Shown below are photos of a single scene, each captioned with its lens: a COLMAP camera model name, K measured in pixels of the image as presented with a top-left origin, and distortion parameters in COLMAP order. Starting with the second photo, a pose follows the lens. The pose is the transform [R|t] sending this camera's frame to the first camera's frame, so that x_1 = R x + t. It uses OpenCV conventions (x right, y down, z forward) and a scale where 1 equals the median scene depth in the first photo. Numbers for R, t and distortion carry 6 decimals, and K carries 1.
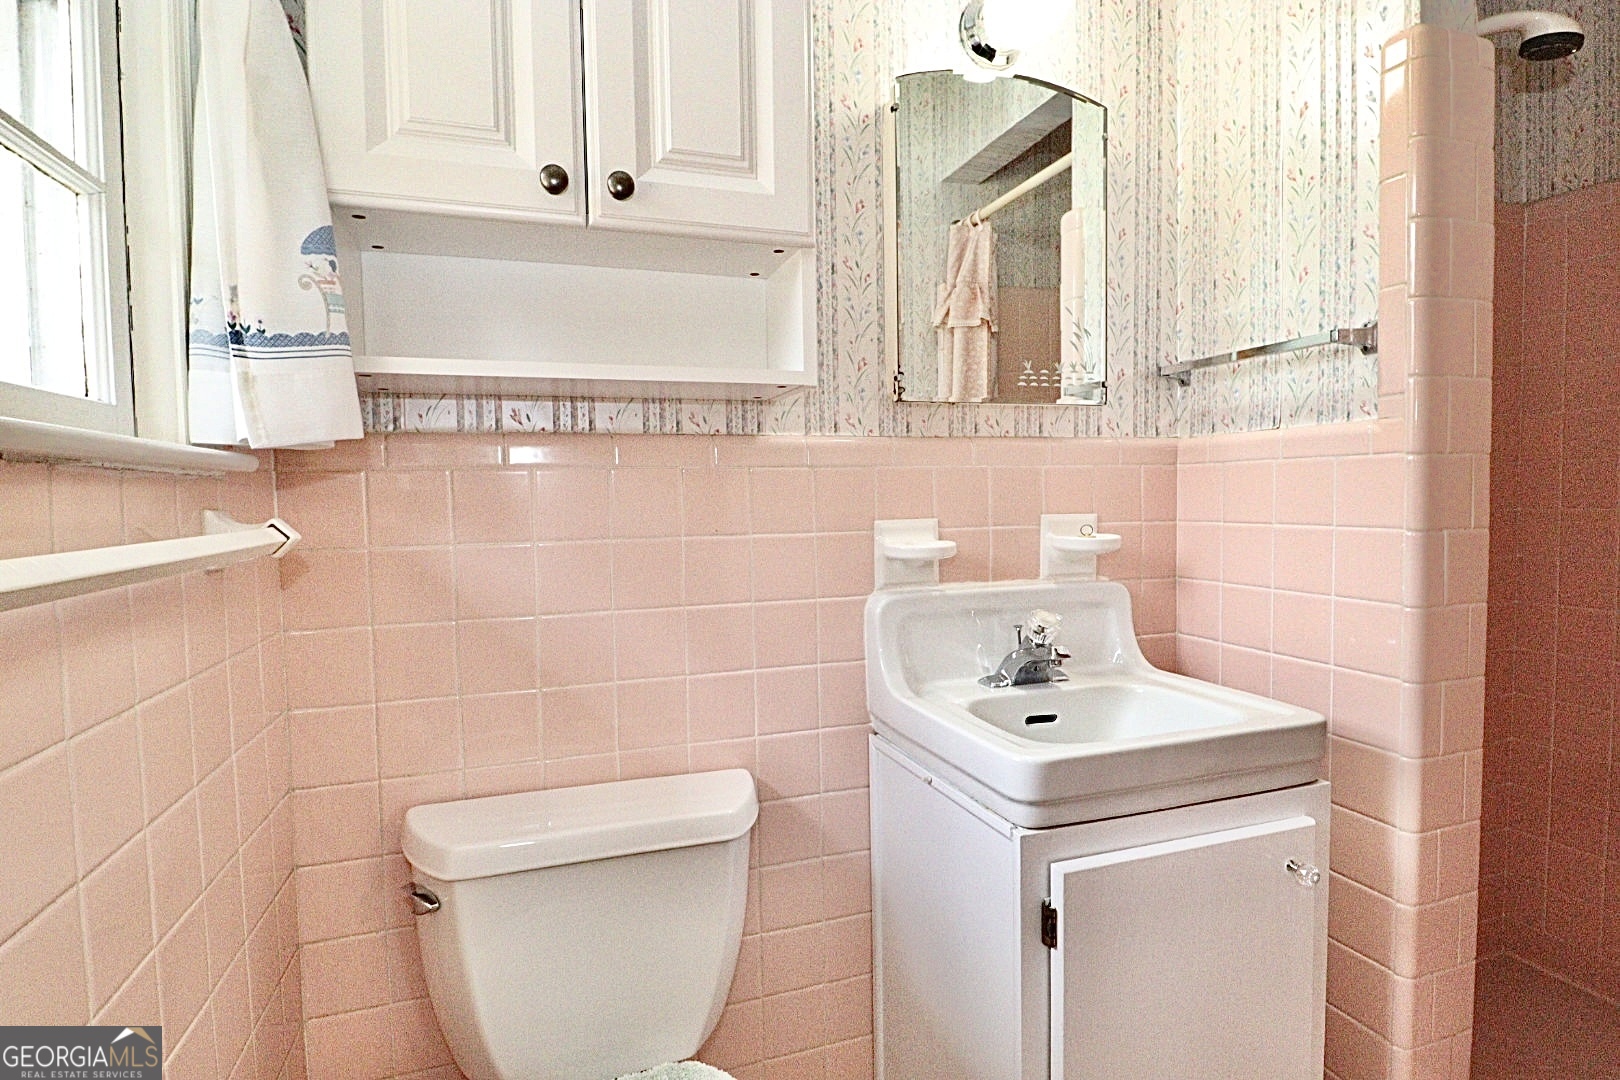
lens RADIAL K [[812.8, 0, 806.0], [0, 812.8, 540.0], [0, 0, 1]] dist [0.006380, -0.015477]
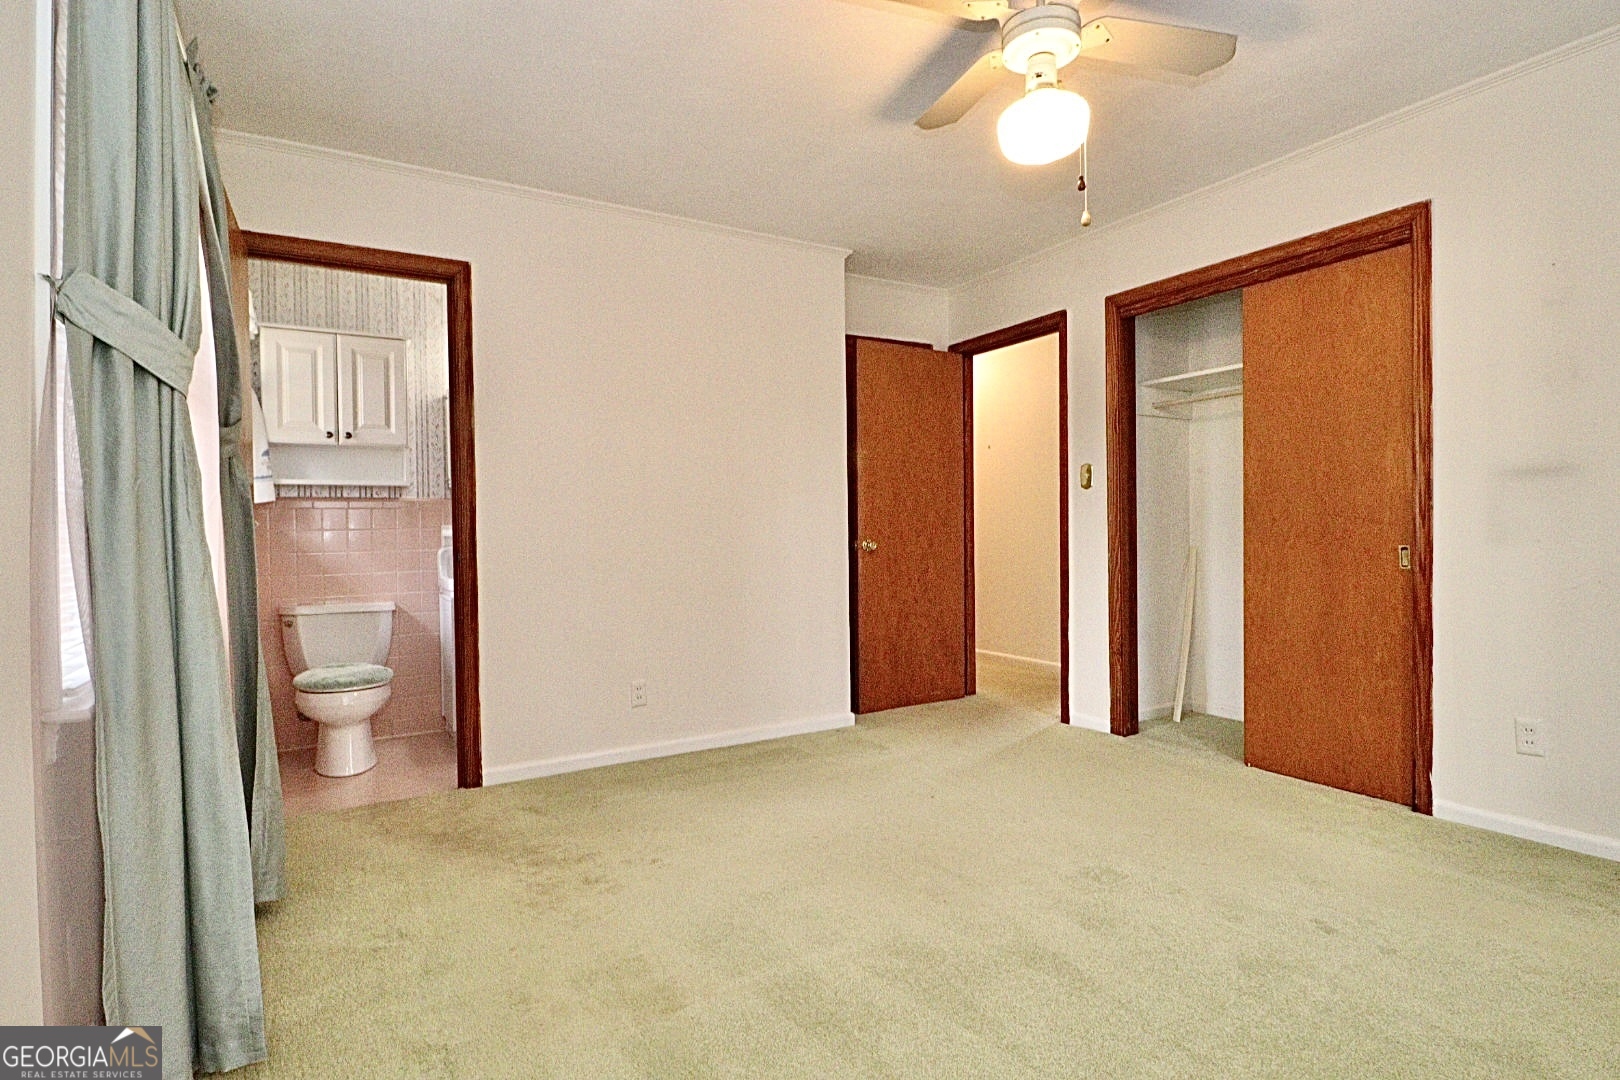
lens RADIAL K [[812.8, 0, 806.0], [0, 812.8, 540.0], [0, 0, 1]] dist [0.006380, -0.015477]
pose [[0.977988, -0.009898, 0.208426, 1.012060], [0.021688, 0.998286, -0.054360, 0.295311], [-0.207530, 0.057684, 0.976526, -2.969303]]
